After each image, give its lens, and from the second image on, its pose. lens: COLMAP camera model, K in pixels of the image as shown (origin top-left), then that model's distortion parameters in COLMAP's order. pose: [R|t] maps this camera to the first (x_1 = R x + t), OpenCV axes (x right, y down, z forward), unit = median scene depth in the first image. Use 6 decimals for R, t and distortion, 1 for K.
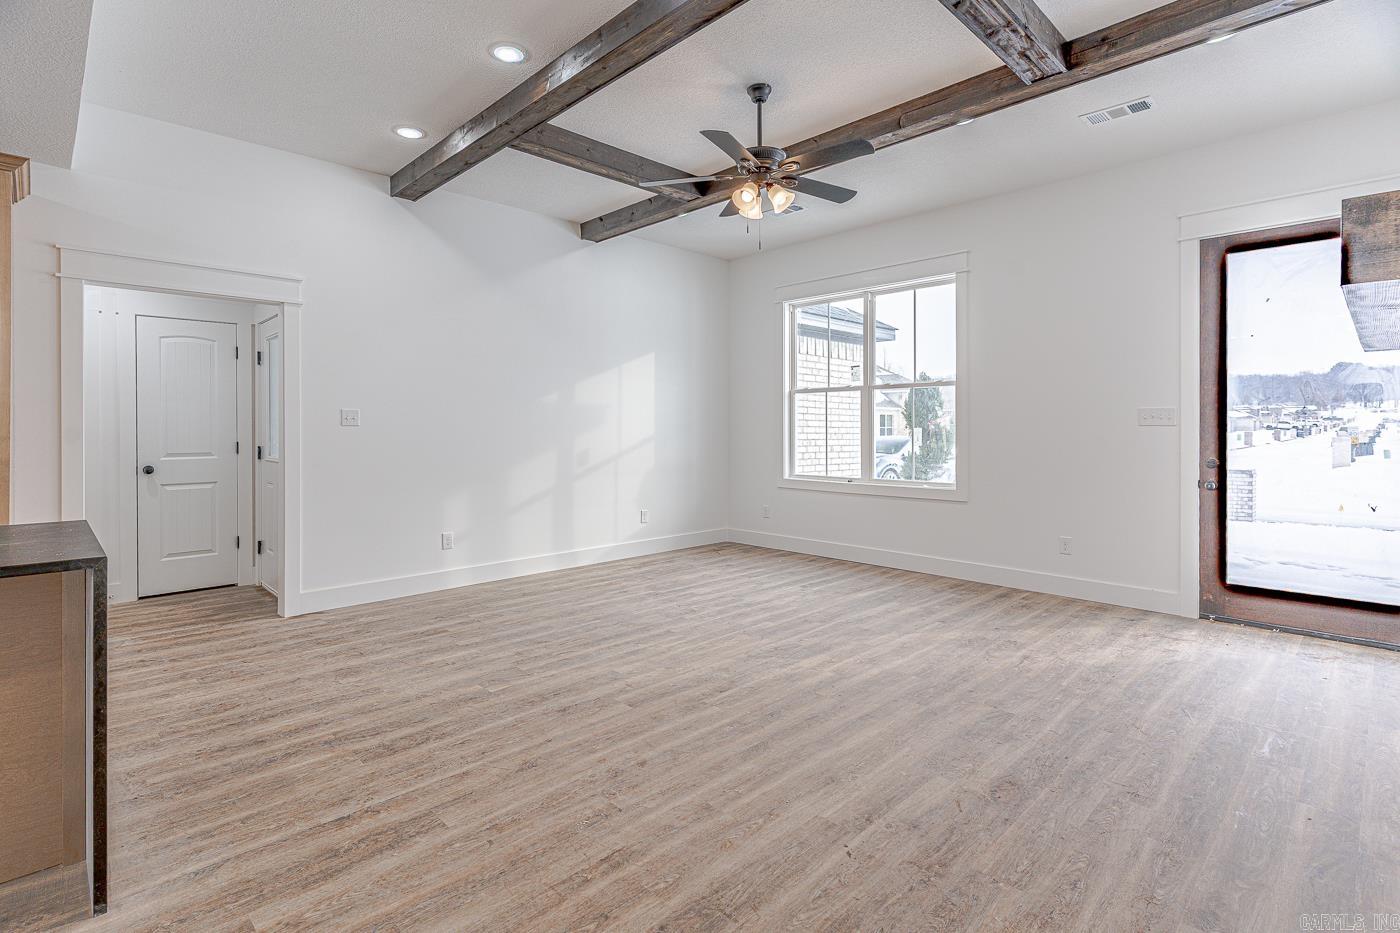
lens RADIAL K [[679.8, 0, 698.6], [0, 679.8, 434.0], [0, 0, 1]] dist [0.000788, 0.000620]
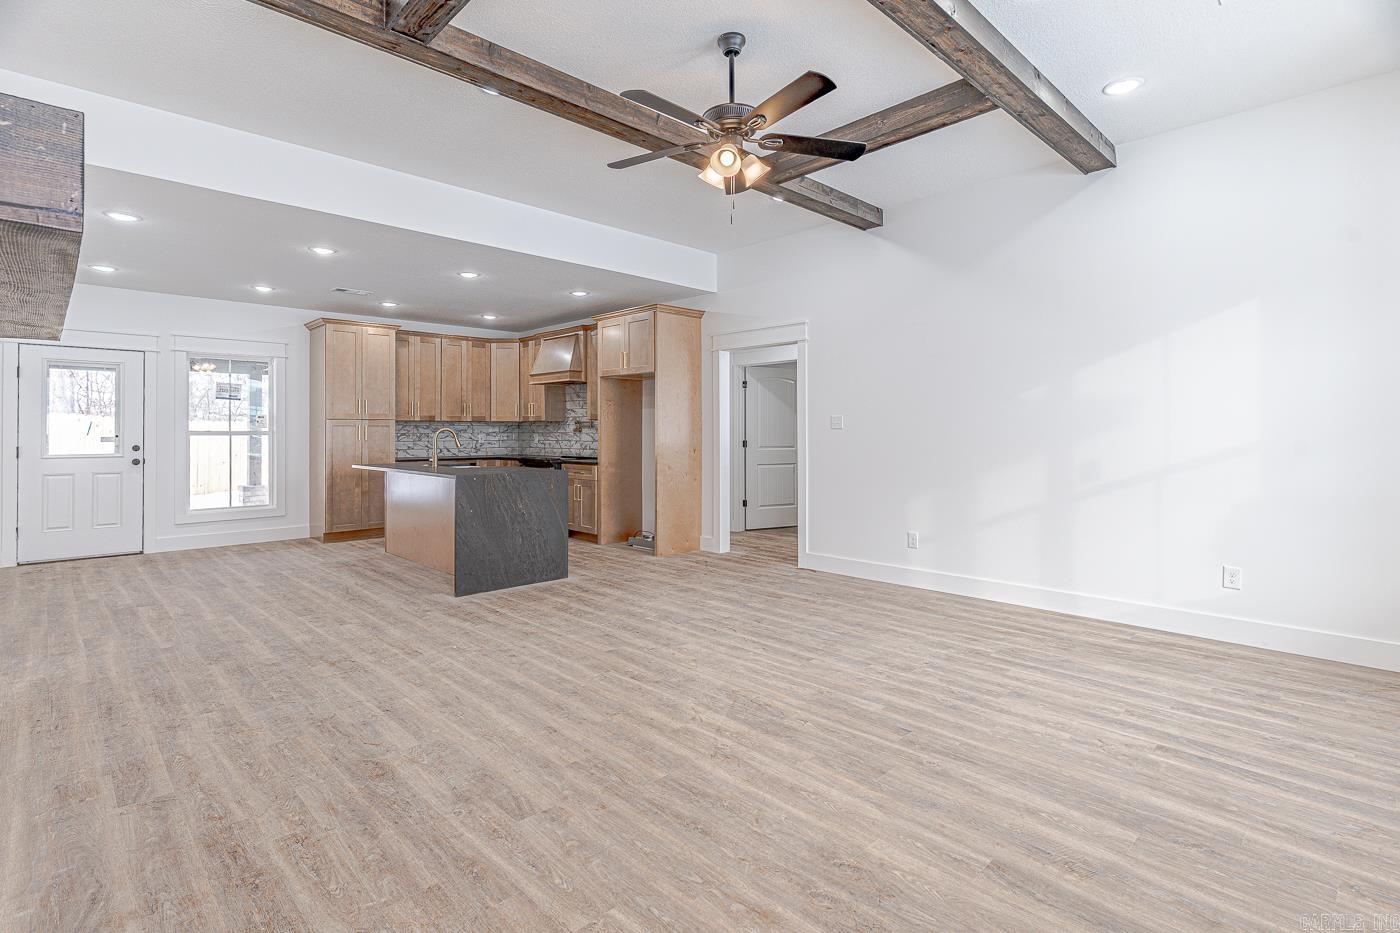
lens RADIAL K [[679.8, 0, 675.6], [0, 679.8, 424.1], [0, 0, 1]] dist [0.000788, 0.000620]
pose [[-0.023384, -0.011791, -0.999657, 1.082449], [-0.006739, 0.999910, -0.011637, -0.006816], [0.999704, 0.006464, -0.023461, 1.069294]]
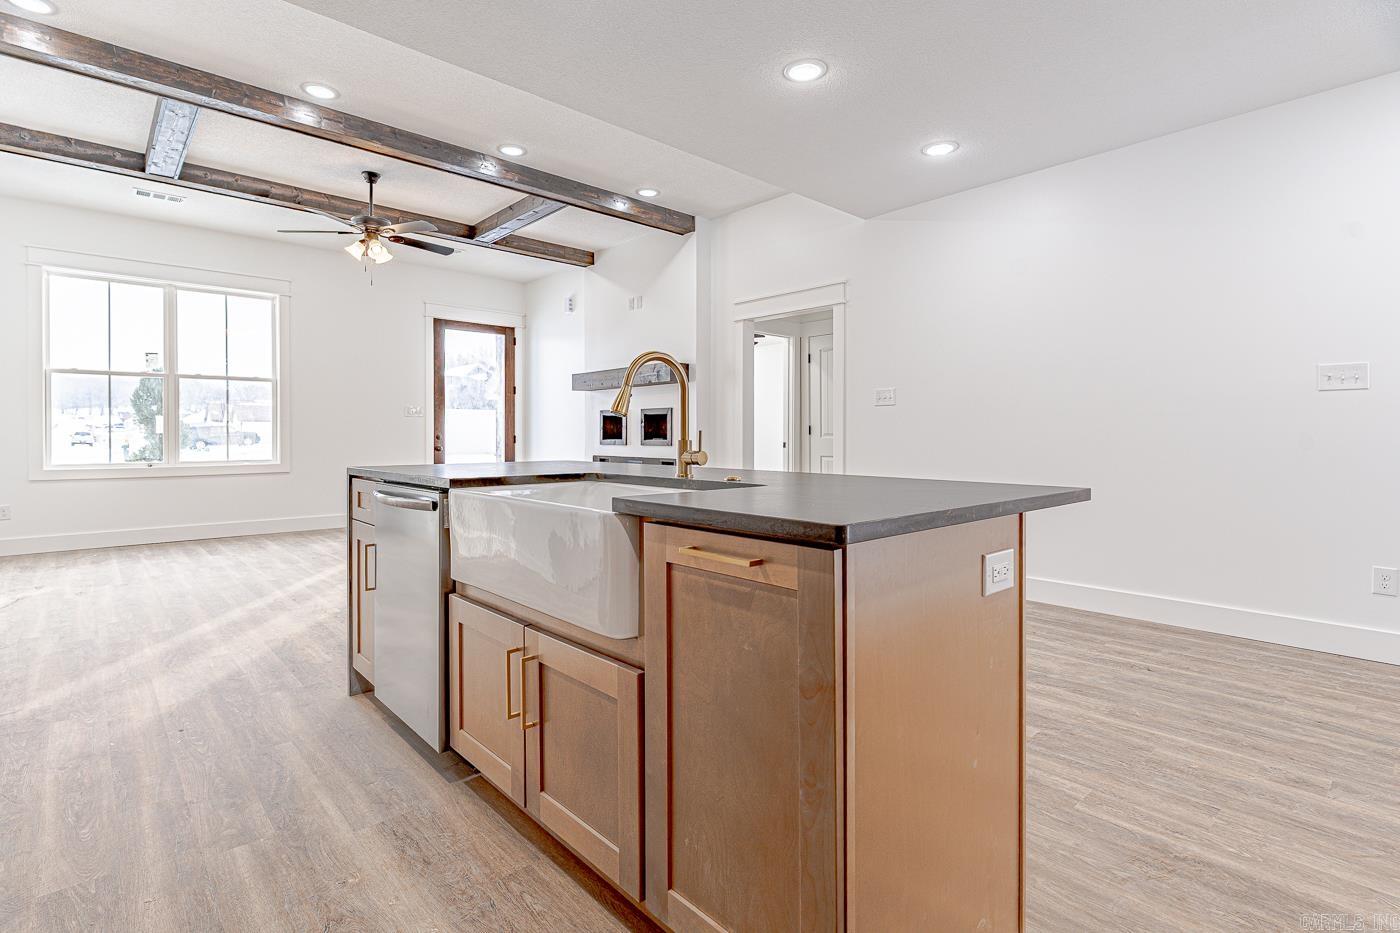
lens RADIAL K [[679.8, 0, 702.0], [0, 679.8, 442.0], [0, 0, 1]] dist [0.000788, 0.000620]
pose [[0.035714, -0.009130, 0.999320, -1.484541], [0.008411, 0.999926, 0.008835, 0.059633], [-0.999327, 0.008090, 0.035788, 0.290484]]
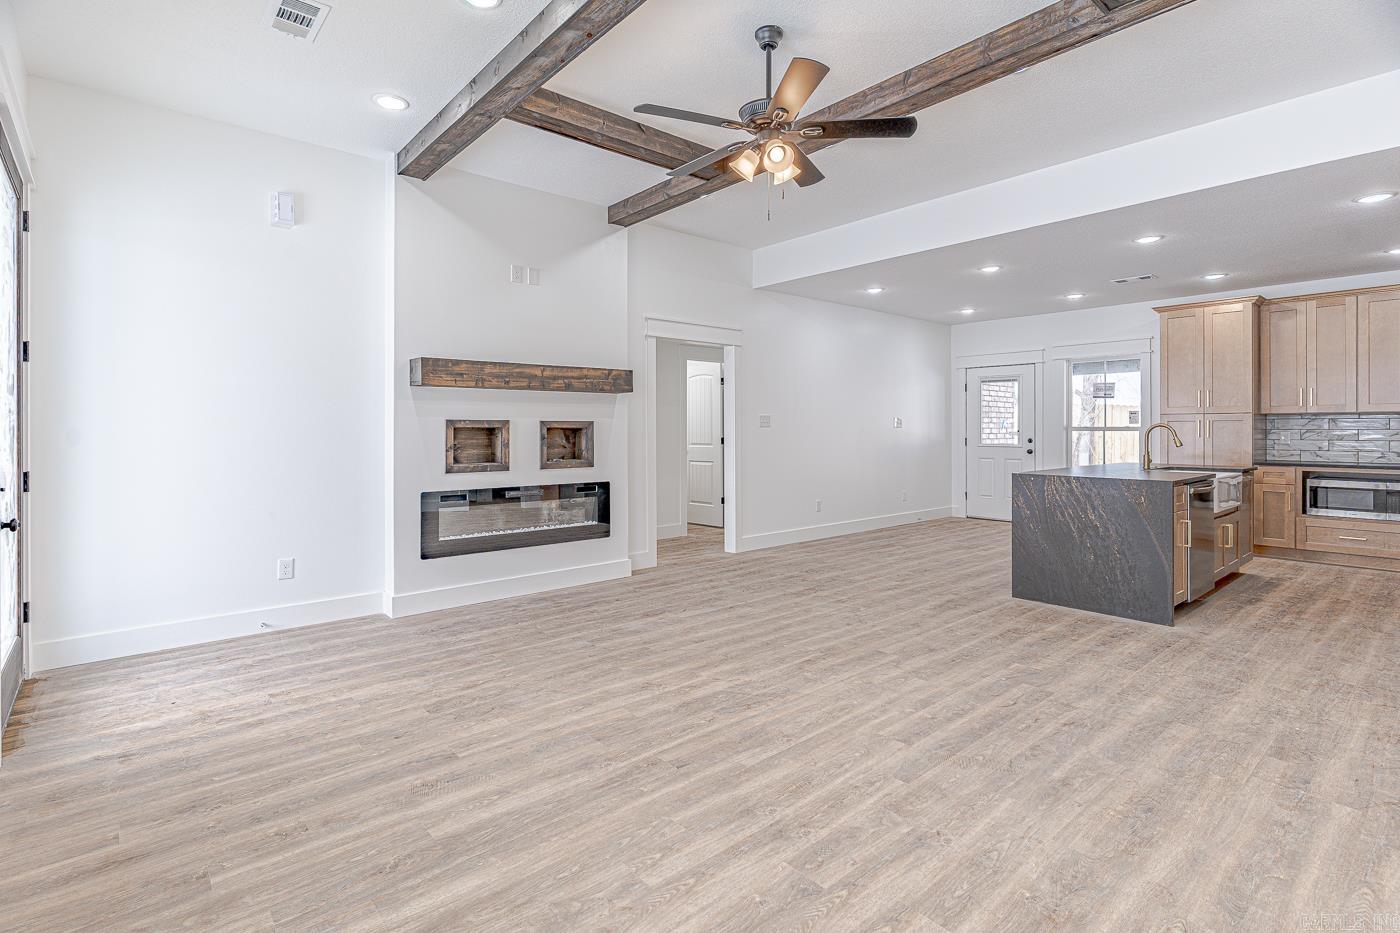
lens RADIAL K [[679.8, 0, 695.0], [0, 679.8, 428.0], [0, 0, 1]] dist [0.000788, 0.000620]
pose [[-0.997697, 0.001678, 0.067812, 0.143261], [0.002163, 0.999973, 0.007079, -0.017815], [-0.067798, 0.007210, -0.997673, 2.103846]]
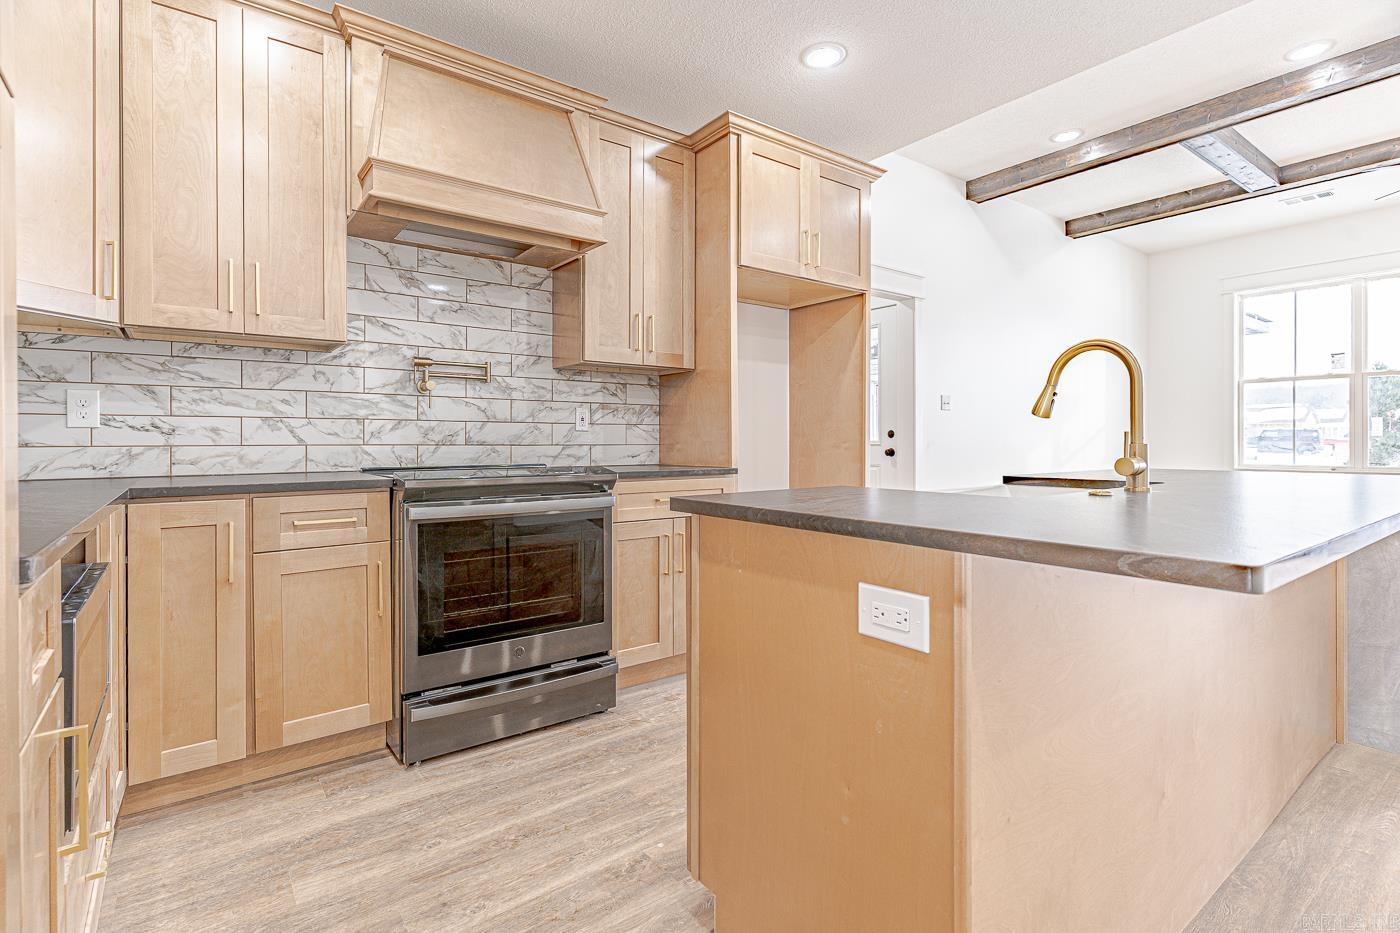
lens RADIAL K [[679.8, 0, 693.0], [0, 679.8, 434.3], [0, 0, 1]] dist [0.000788, 0.000620]
pose [[0.991365, -0.006627, -0.130963, -1.117434], [0.003732, 0.999744, -0.022337, 0.069882], [0.131077, 0.021656, 0.991136, -0.188644]]
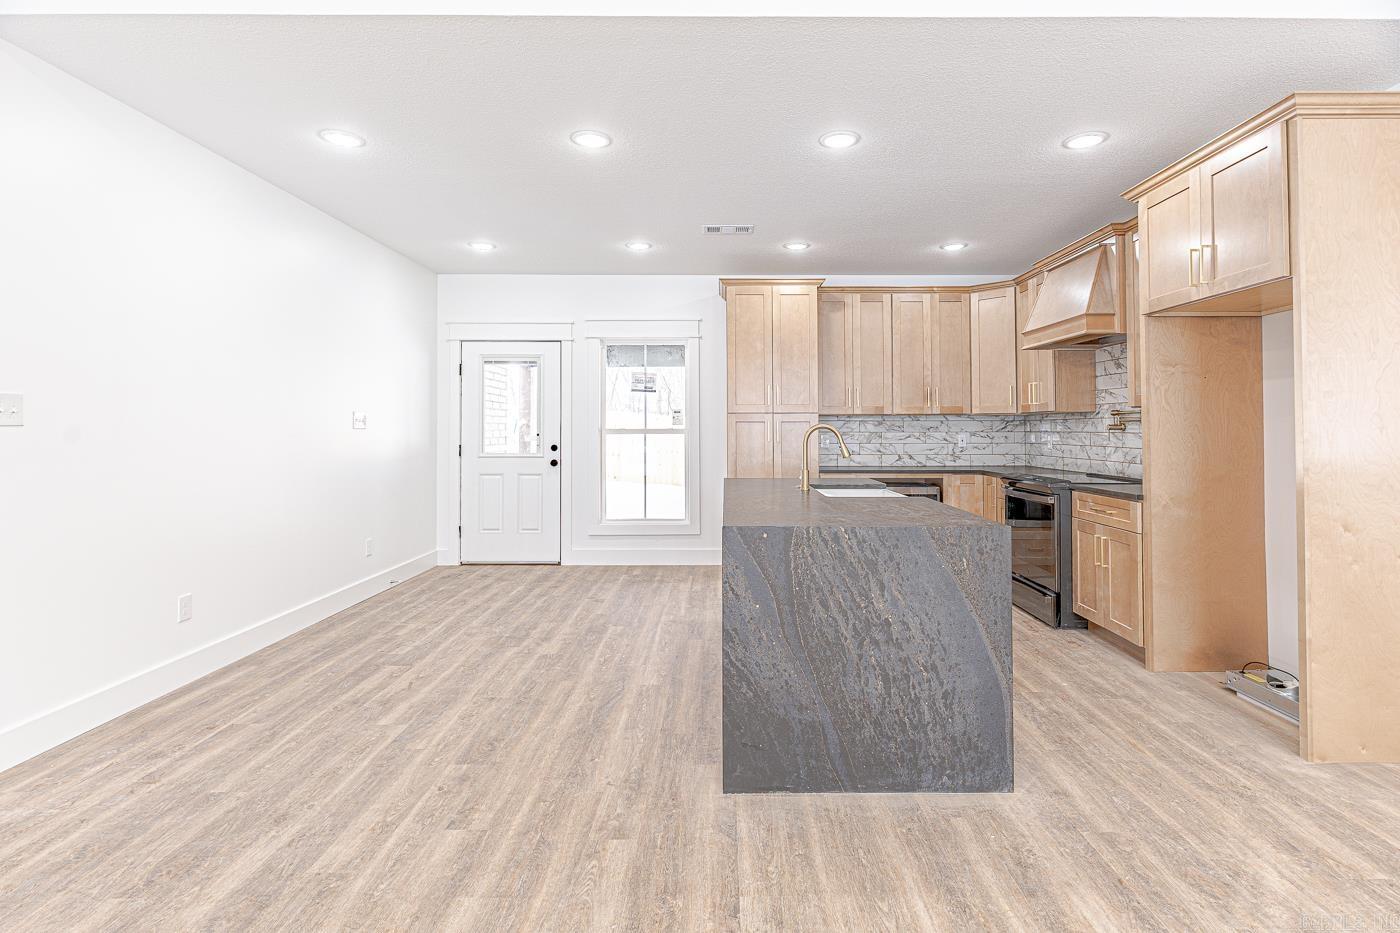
lens RADIAL K [[679.8, 0, 728.0], [0, 679.8, 415.7], [0, 0, 1]] dist [0.000788, 0.000620]
pose [[-0.694942, -0.015096, -0.718907, 0.050046], [-0.005949, 0.999866, -0.015245, -0.009675], [0.719041, -0.006318, -0.694939, 1.034891]]
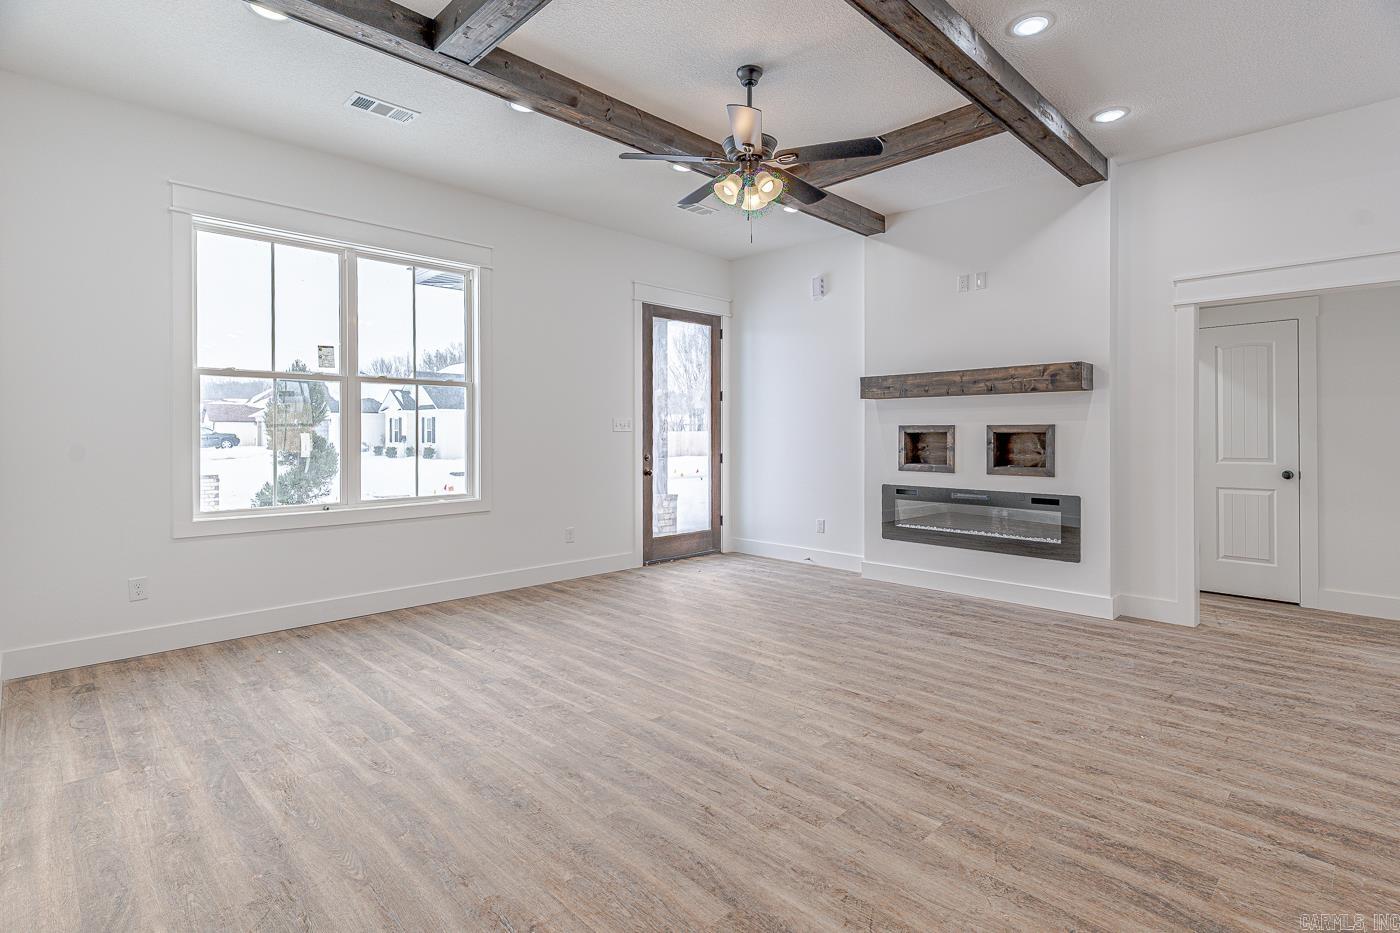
lens RADIAL K [[679.8, 0, 697.2], [0, 679.8, 448.9], [0, 0, 1]] dist [0.000788, 0.000620]
pose [[-0.003534, -0.022753, 0.999735, -0.951633], [0.008920, 0.999701, 0.022784, -0.011576], [-0.999954, 0.008998, -0.003330, 1.214656]]
